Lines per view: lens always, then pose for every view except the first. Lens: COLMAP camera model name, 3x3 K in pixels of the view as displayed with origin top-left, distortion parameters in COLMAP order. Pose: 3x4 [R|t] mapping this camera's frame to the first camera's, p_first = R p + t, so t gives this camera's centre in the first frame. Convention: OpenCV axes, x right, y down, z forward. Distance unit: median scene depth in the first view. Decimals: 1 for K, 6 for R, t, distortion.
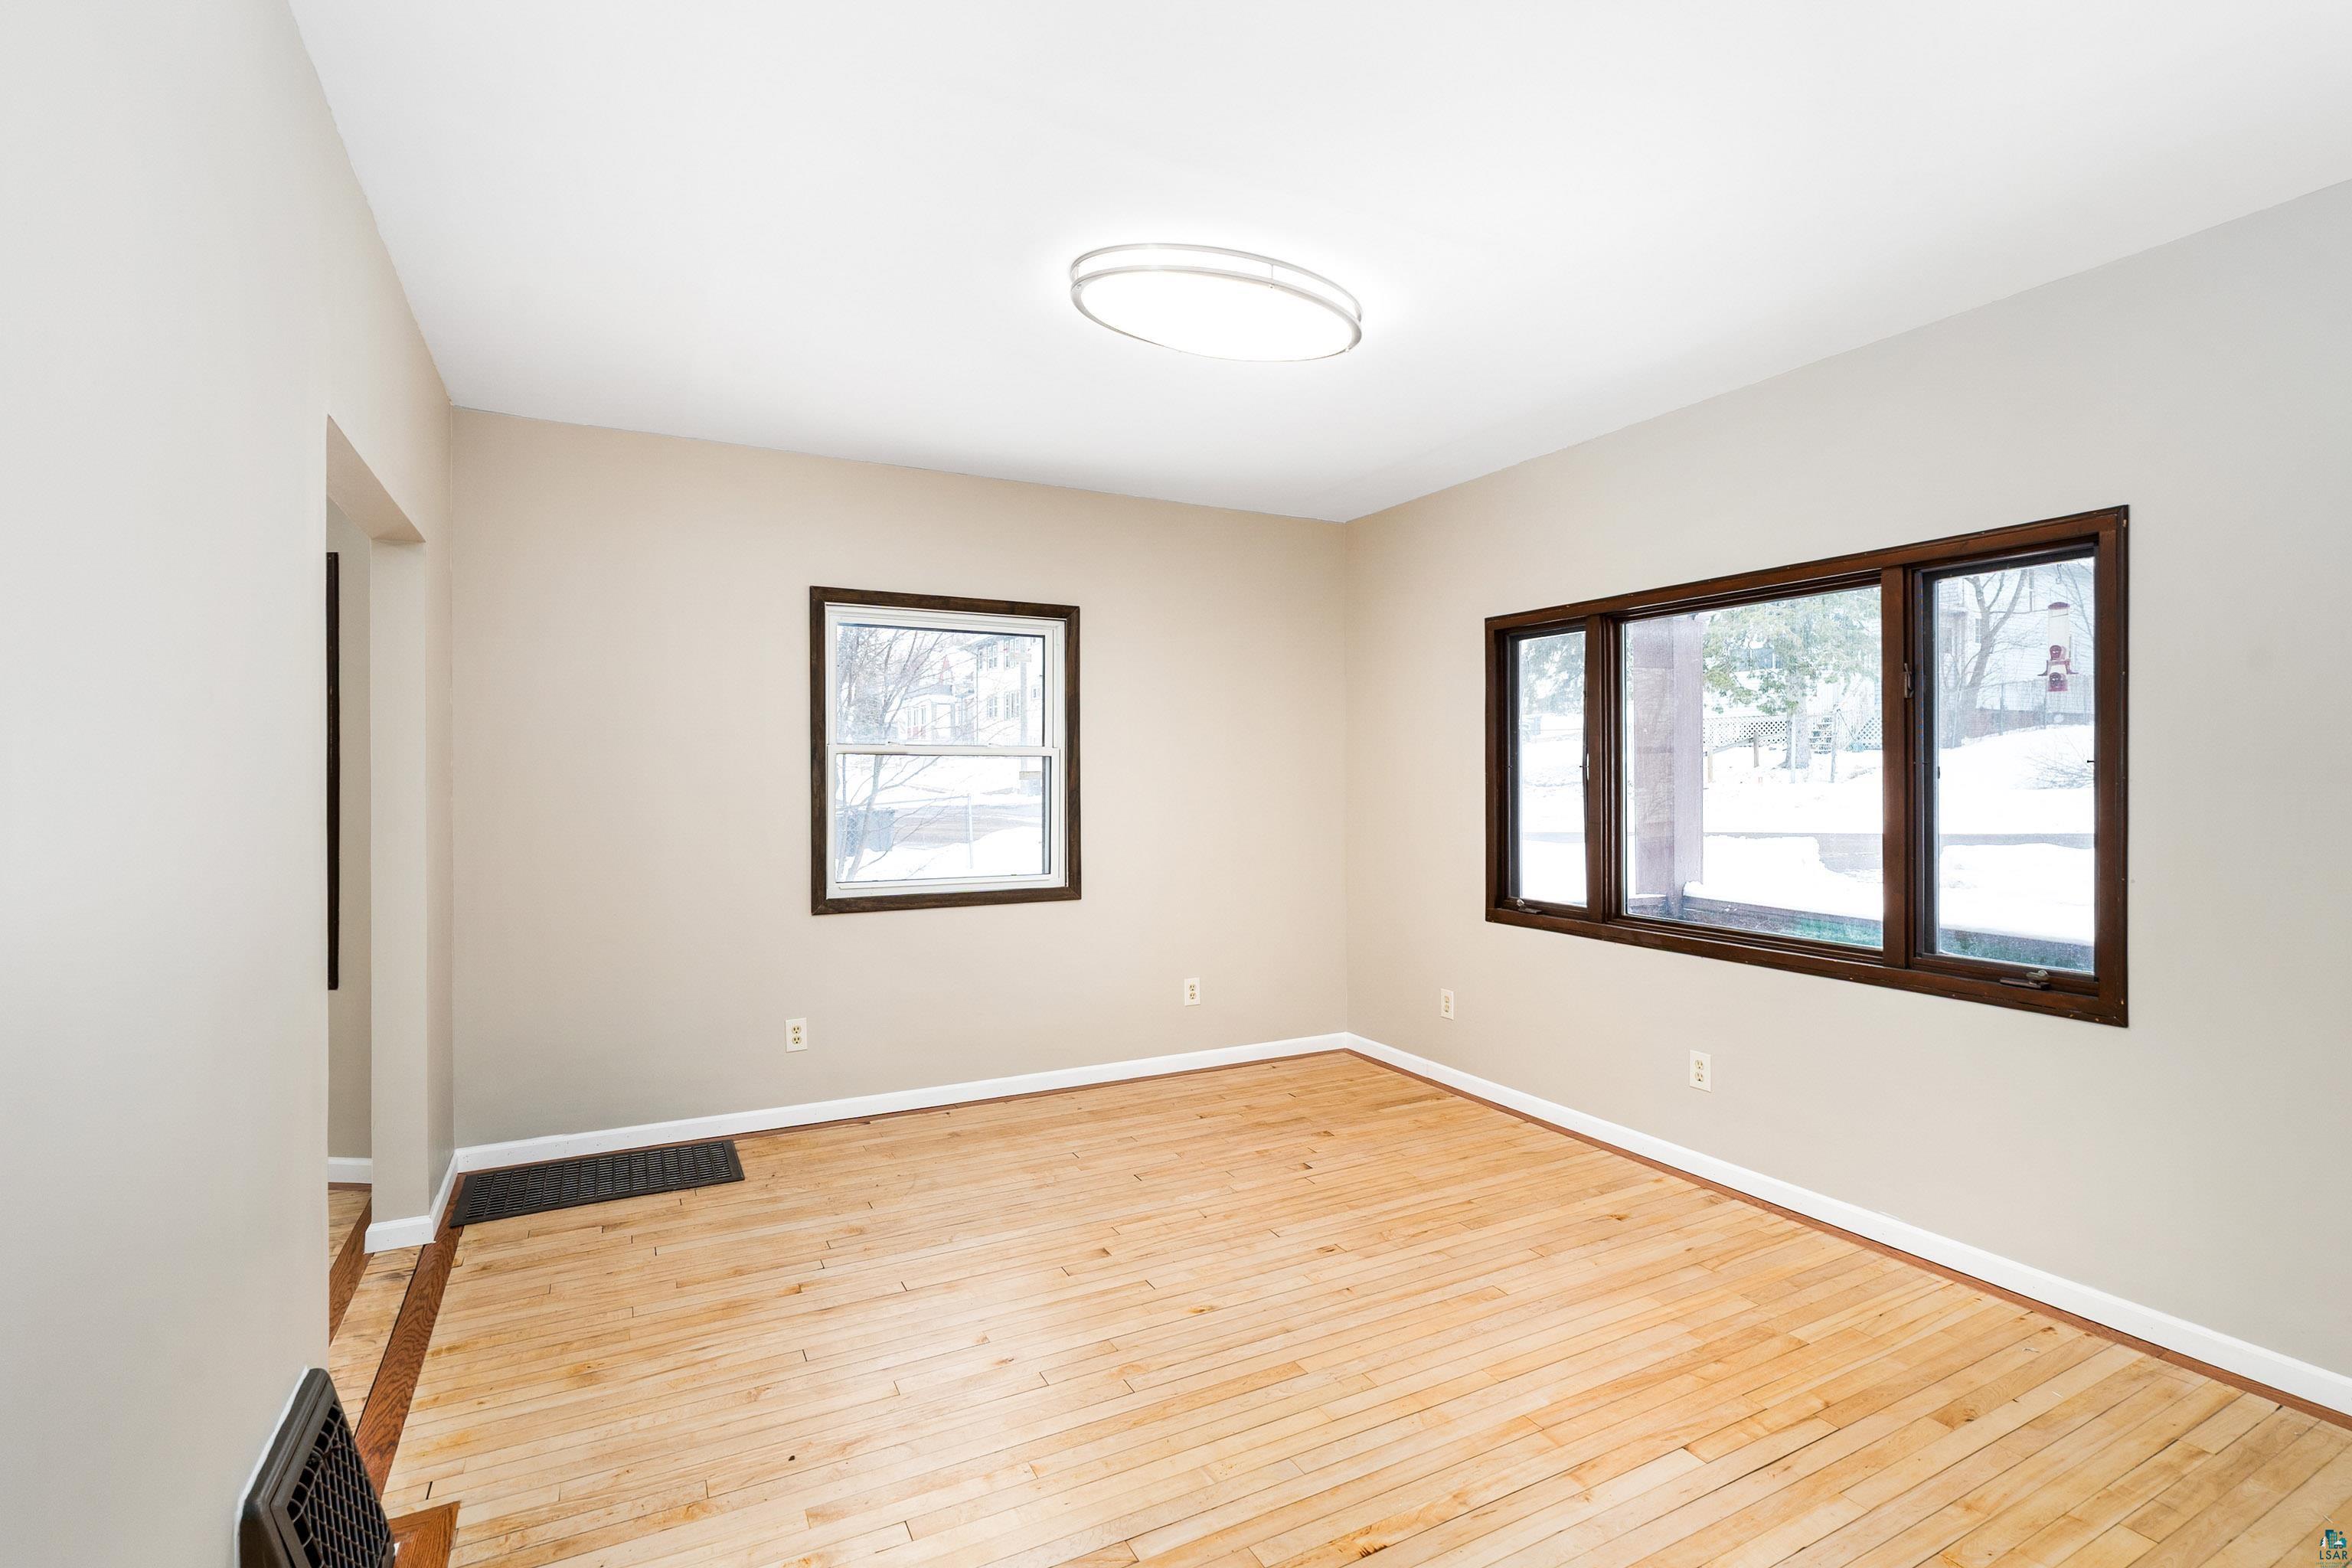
lens RADIAL K [[1083.1, 0, 1167.0], [0, 1083.1, 784.8], [0, 0, 1]] dist [-0.011606, 0.003372]
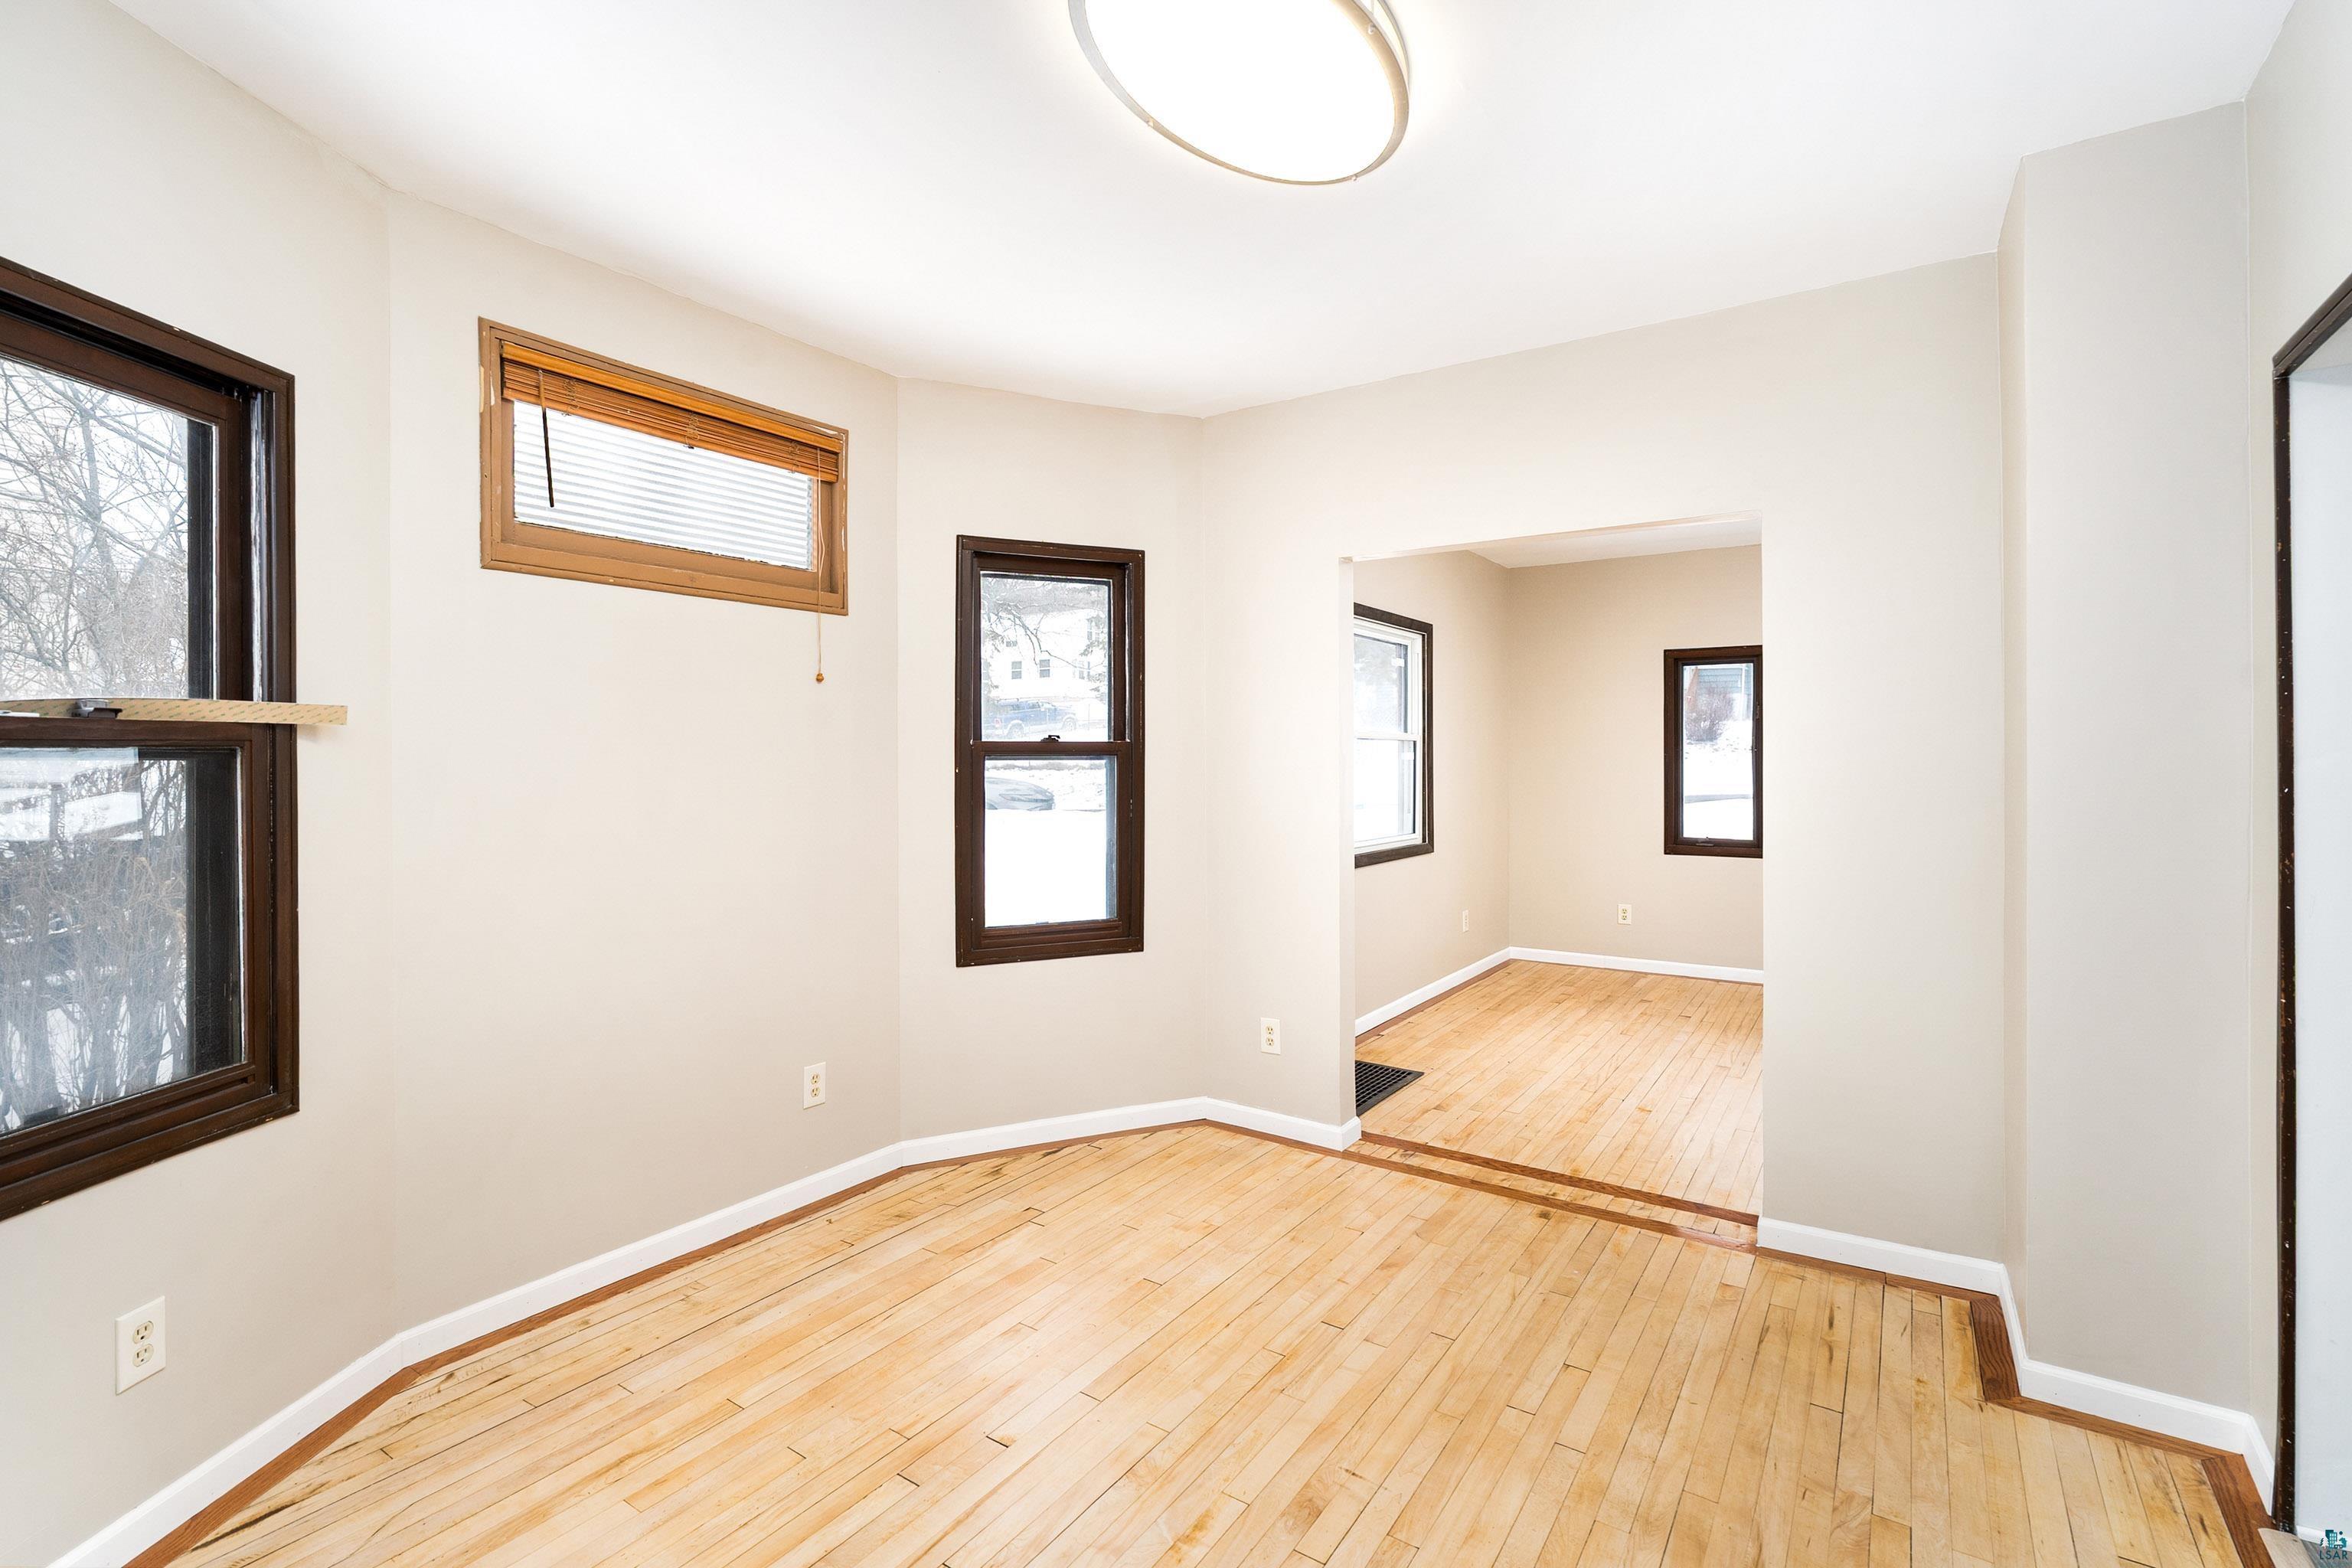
lens RADIAL K [[1083.1, 0, 1175.2], [0, 1083.1, 766.5], [0, 0, 1]] dist [-0.011606, 0.003372]
pose [[0.880559, -0.004394, 0.473917, -1.009227], [0.005122, 0.999987, -0.000246, 0.002645], [-0.473909, 0.002644, 0.880570, 0.013871]]
